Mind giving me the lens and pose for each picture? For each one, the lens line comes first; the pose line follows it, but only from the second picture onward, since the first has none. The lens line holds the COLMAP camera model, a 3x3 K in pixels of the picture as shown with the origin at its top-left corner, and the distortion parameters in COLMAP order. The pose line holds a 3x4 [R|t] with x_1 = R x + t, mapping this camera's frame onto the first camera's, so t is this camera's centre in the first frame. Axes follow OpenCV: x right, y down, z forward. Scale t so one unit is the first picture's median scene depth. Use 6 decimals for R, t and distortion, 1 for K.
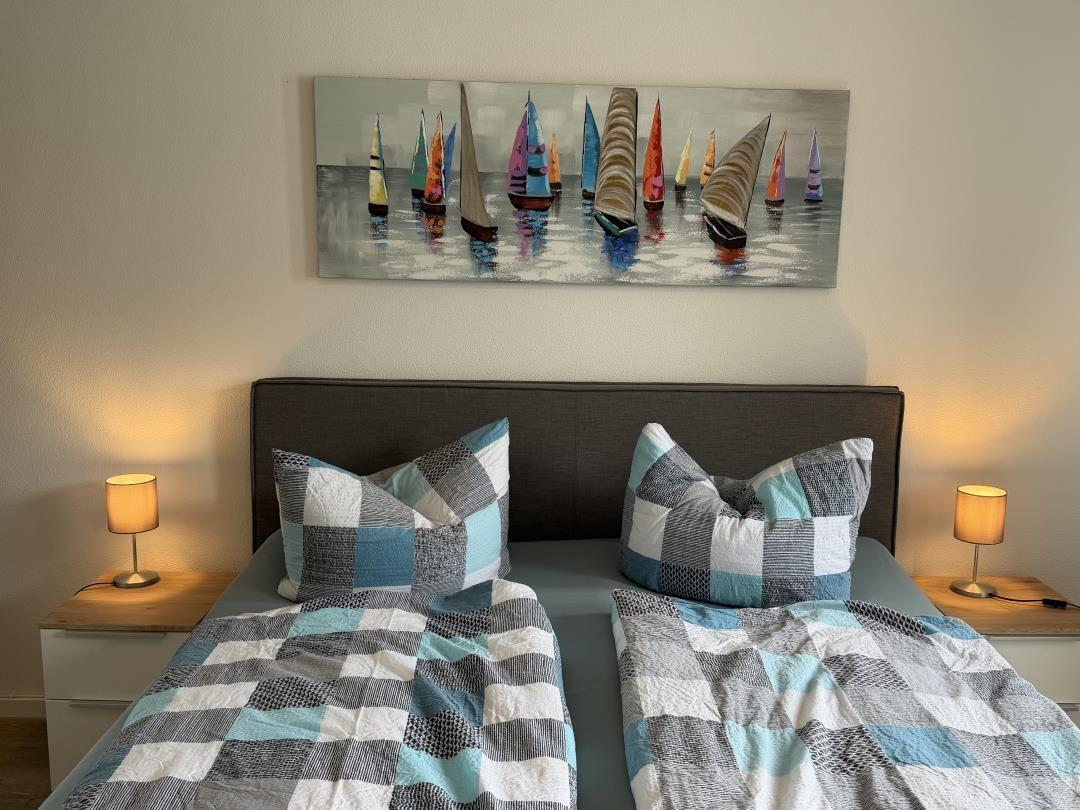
lens RADIAL K [[994.7, 0, 550.9], [0, 994.7, 405.7], [0, 0, 1]] dist [0.192024, -0.422082]
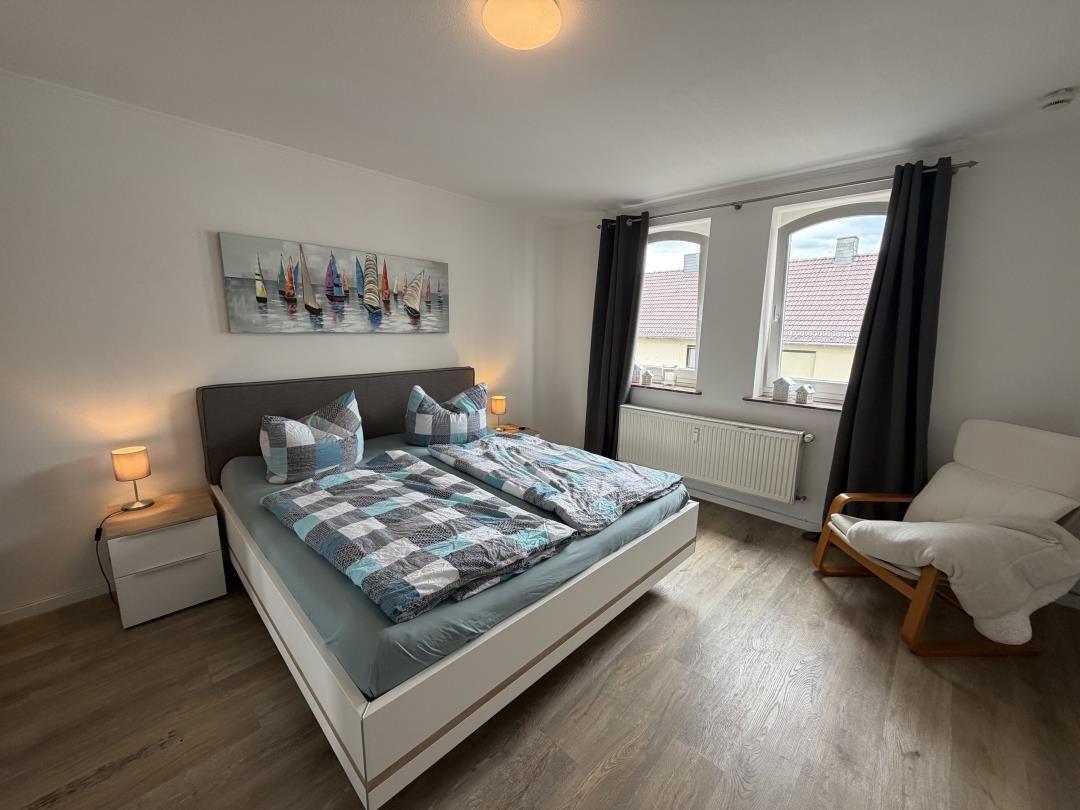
lens RADIAL K [[428.9, 0, 536.6], [0, 428.9, 404.4], [0, 0, 1]] dist [-0.000116, -0.000259]
pose [[0.714595, -0.135047, 0.686379, -0.405968], [0.100894, 0.990827, 0.089906, -0.002309], [-0.692225, 0.005005, 0.721665, -0.034769]]
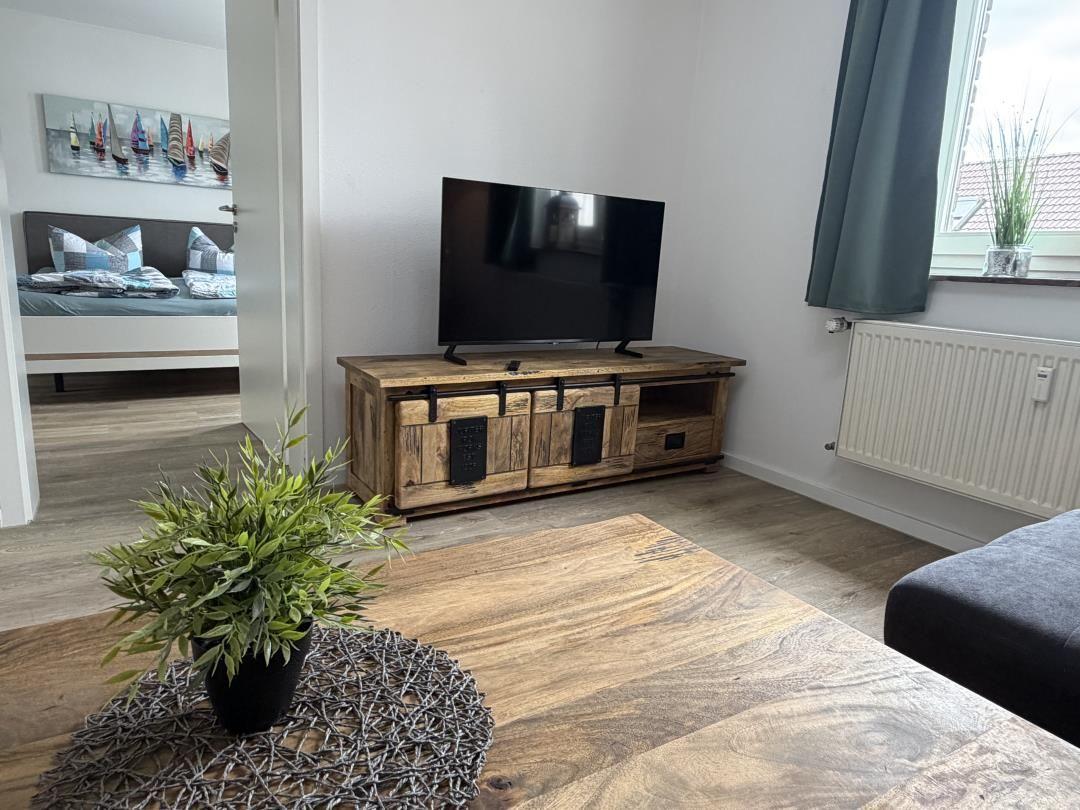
lens RADIAL K [[673.0, 0, 533.0], [0, 673.0, 407.5], [0, 0, 1]] dist [0.001187, -0.000155]
pose [[0.870504, -0.078511, 0.485859, -0.037216], [0.037930, 0.994960, 0.092819, 0.370347], [-0.490698, -0.062370, 0.869095, -1.190378]]
